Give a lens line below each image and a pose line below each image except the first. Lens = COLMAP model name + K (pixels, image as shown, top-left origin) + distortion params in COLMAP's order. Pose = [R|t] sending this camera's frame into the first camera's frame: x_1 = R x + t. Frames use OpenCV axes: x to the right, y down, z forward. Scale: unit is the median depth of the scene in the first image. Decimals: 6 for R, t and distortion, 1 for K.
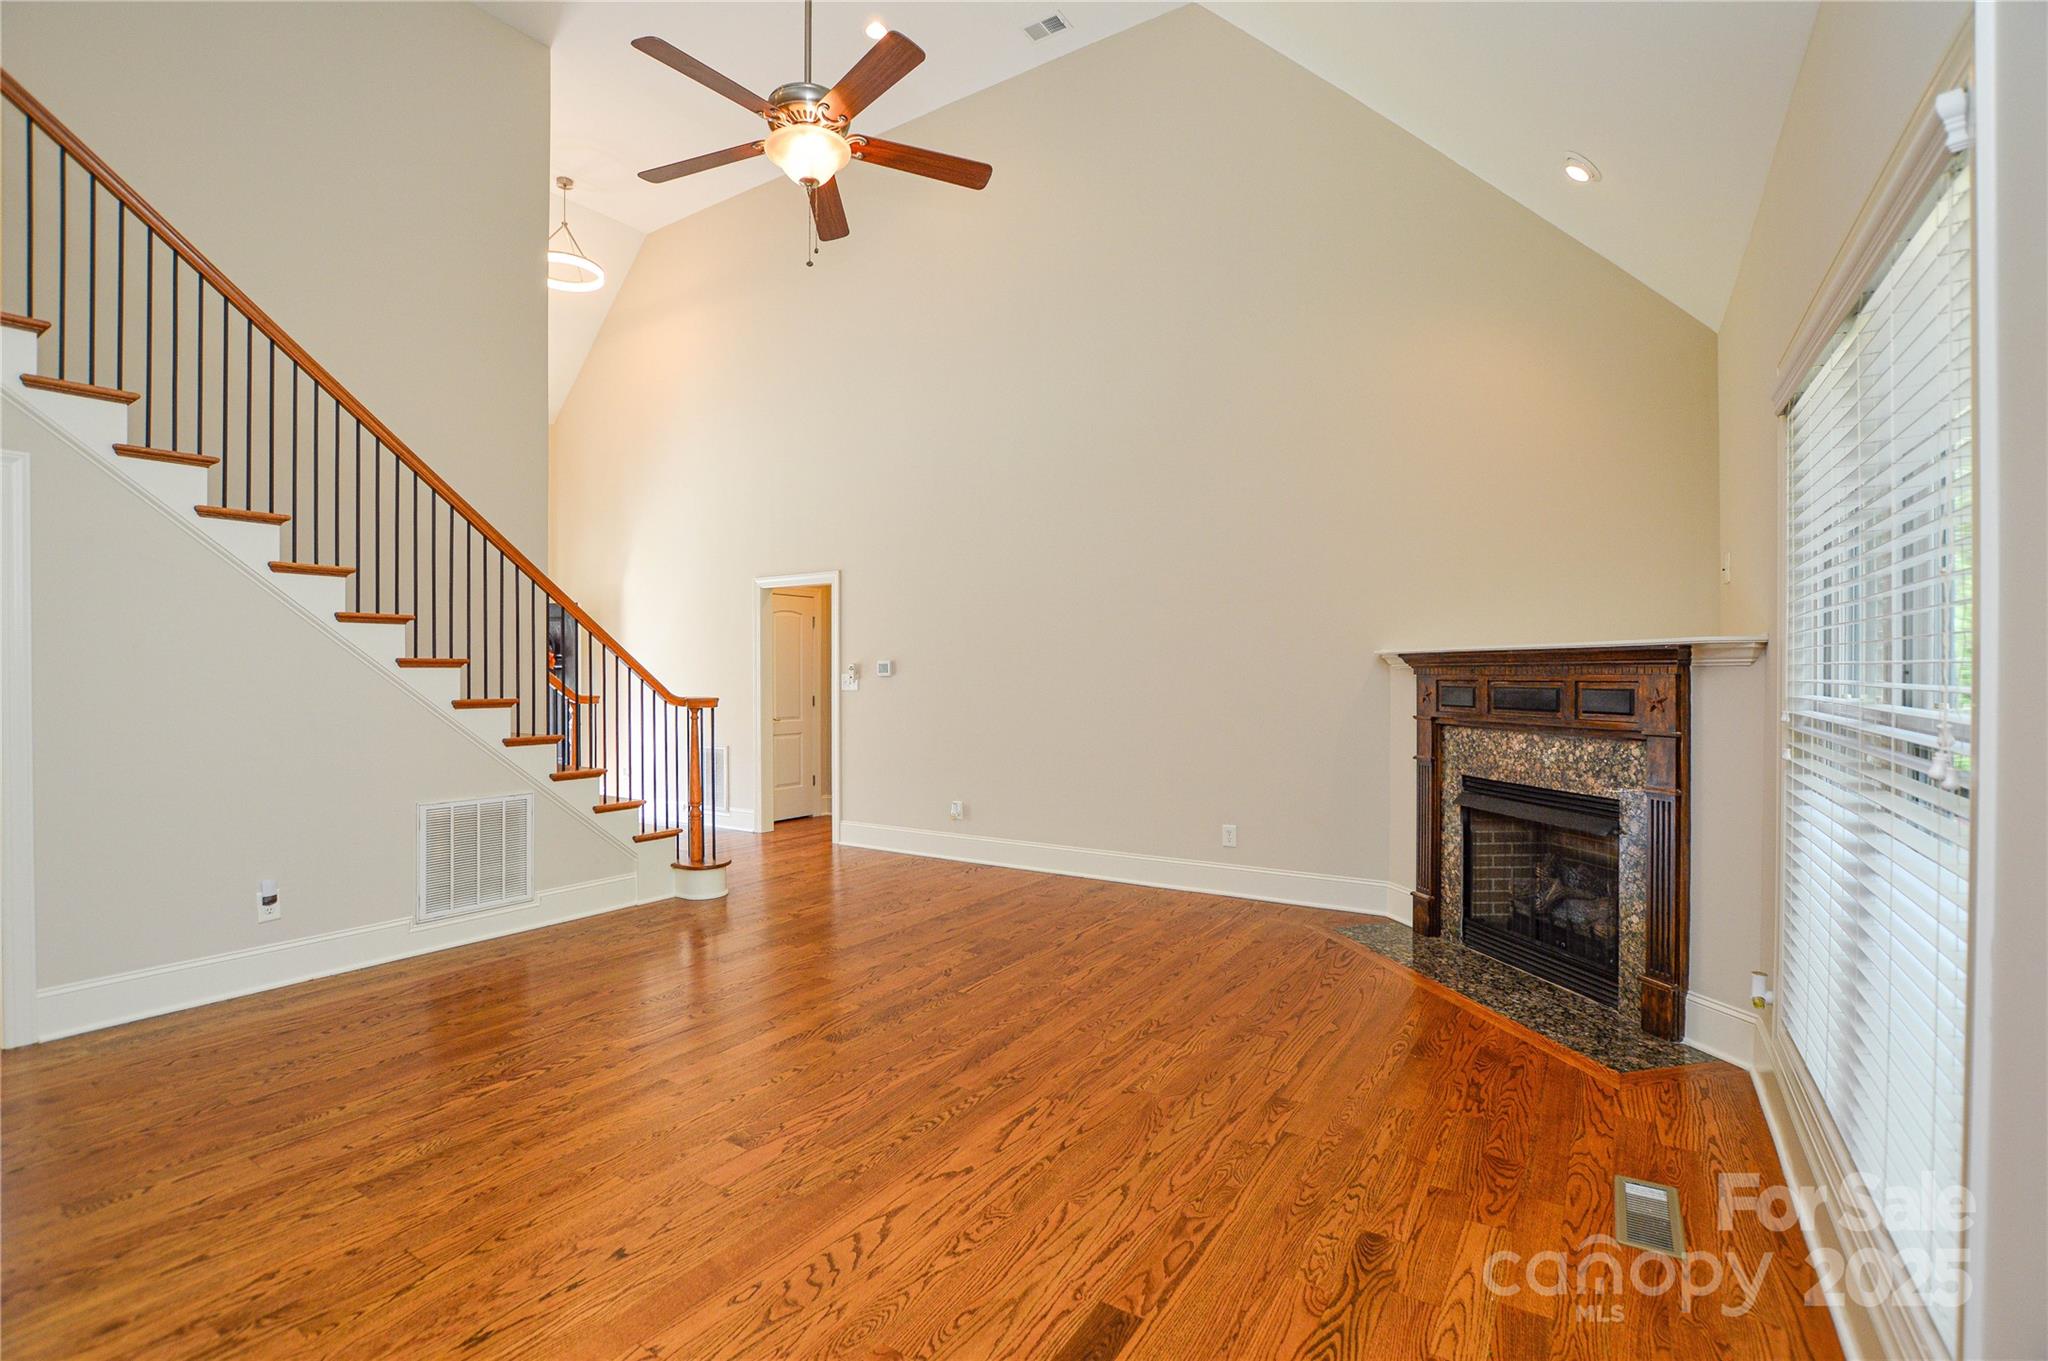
lens RADIAL K [[926.5, 0, 1024.0], [0, 926.5, 680.5], [0, 0, 1]] dist [-0.044224, 0.008230]
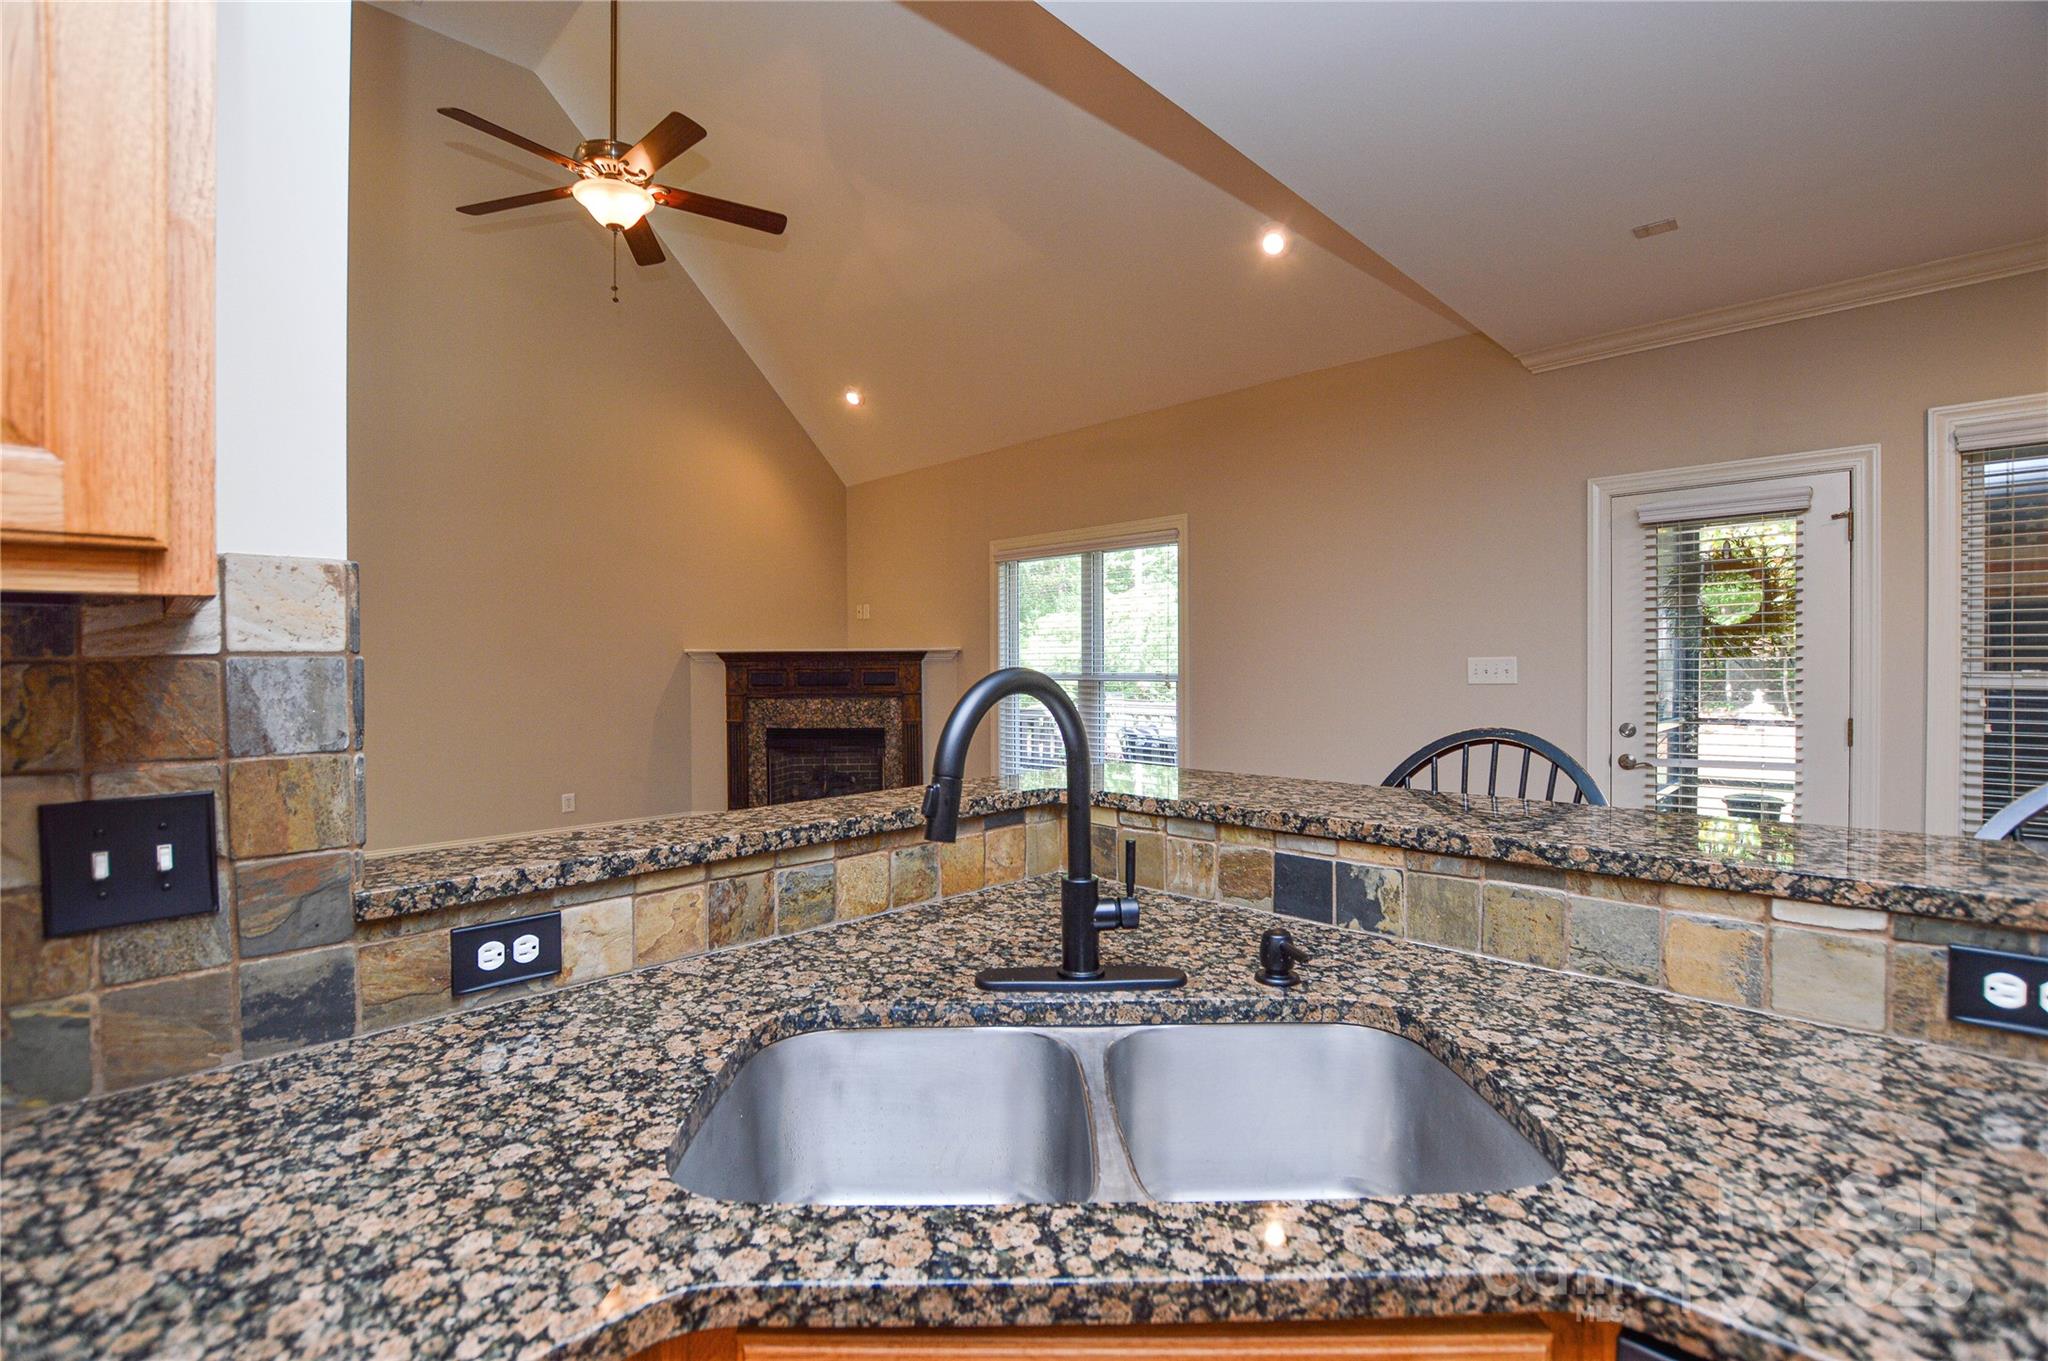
lens RADIAL K [[911.2, 0, 1018.8], [0, 911.2, 679.1], [0, 0, 1]] dist [-0.033042, 0.006675]
pose [[0.204587, -0.015350, 0.978728, -1.177072], [0.012914, 0.999832, 0.012982, 0.001762], [-0.978763, 0.009983, 0.204751, 0.281851]]
